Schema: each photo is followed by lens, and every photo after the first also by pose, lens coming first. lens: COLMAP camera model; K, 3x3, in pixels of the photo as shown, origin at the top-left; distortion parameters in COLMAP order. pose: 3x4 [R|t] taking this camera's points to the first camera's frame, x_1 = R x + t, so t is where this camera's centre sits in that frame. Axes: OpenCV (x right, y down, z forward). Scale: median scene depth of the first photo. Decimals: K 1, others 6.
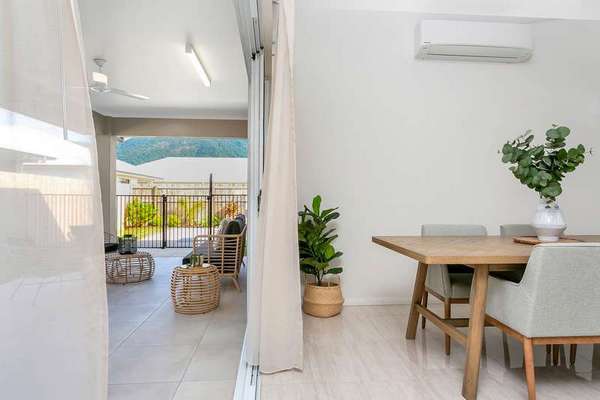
lens RADIAL K [[380.1, 0, 306.4], [0, 380.1, 196.4], [0, 0, 1]] dist [0.008979, 0.003330]
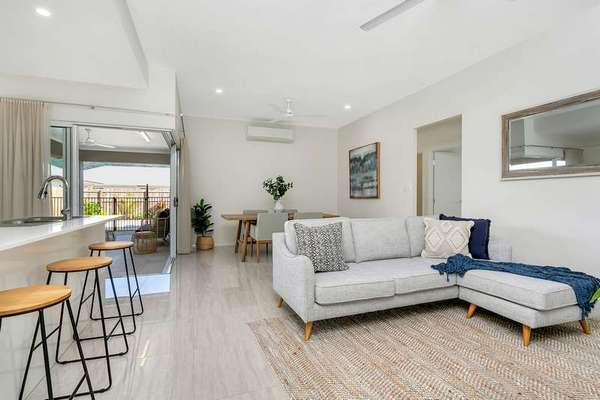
lens RADIAL K [[283.1, 0, 299.3], [0, 283.1, 196.4], [0, 0, 1]] dist [-0.034568, 0.000620]
pose [[0.963505, -0.009307, 0.267529, 0.149534], [0.007708, 0.999946, 0.007025, -0.027842], [-0.267579, -0.004707, 0.963524, -0.881772]]
